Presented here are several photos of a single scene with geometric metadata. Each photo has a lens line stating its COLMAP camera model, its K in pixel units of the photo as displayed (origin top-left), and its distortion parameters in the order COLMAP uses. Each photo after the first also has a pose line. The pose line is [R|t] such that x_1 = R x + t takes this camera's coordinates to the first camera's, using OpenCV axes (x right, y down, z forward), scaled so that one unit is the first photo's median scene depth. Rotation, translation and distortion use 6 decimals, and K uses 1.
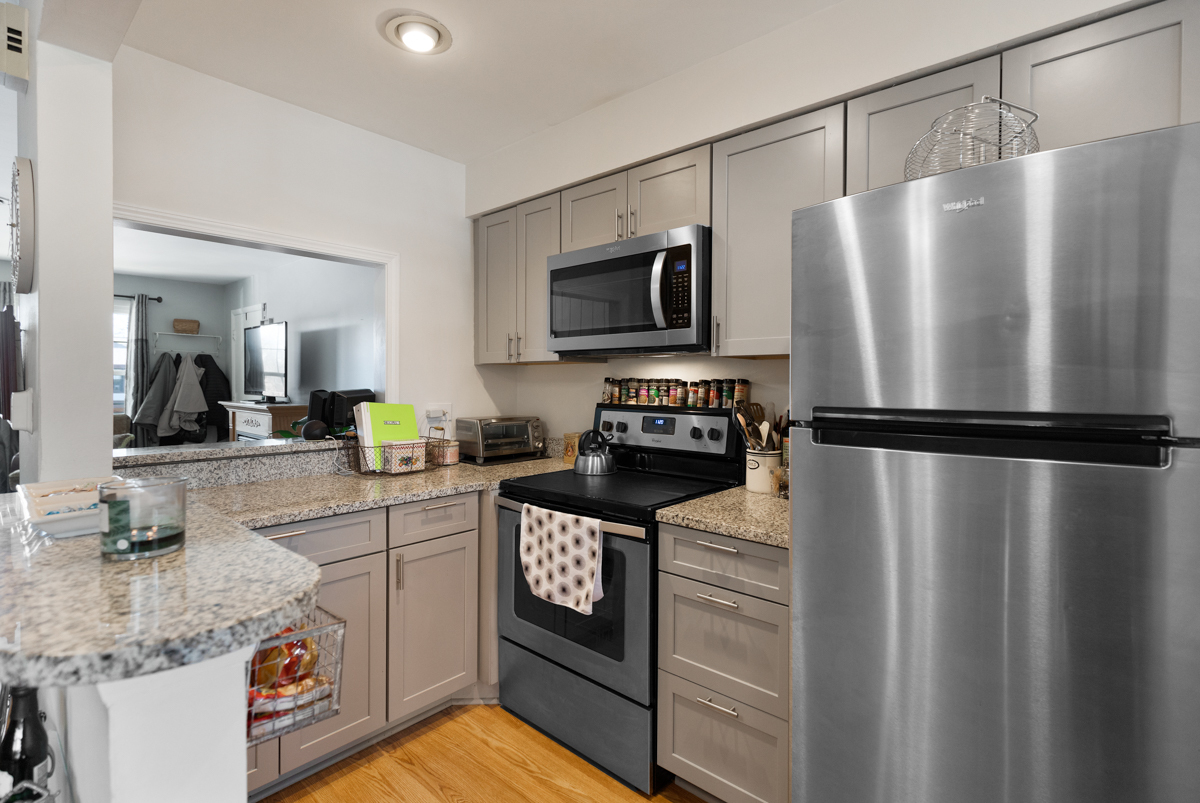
lens RADIAL K [[543.1, 0, 602.8], [0, 543.1, 388.4], [0, 0, 1]] dist [-0.002402, -0.001056]
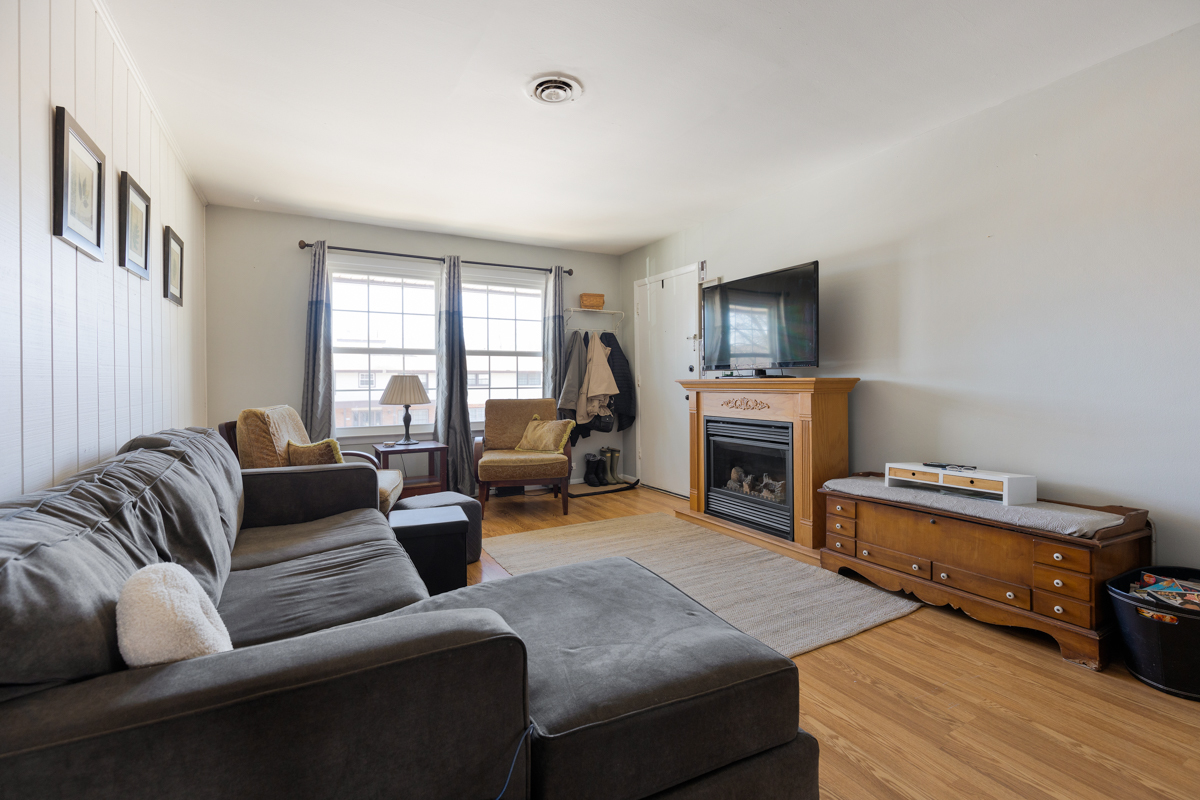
lens RADIAL K [[543.1, 0, 599.8], [0, 543.1, 391.7], [0, 0, 1]] dist [-0.002402, -0.001056]
pose [[0.937241, -0.007108, -0.348610, -0.454213], [0.006628, 0.999975, -0.002571, 0.038955], [0.348619, 0.000100, 0.937264, 0.161965]]
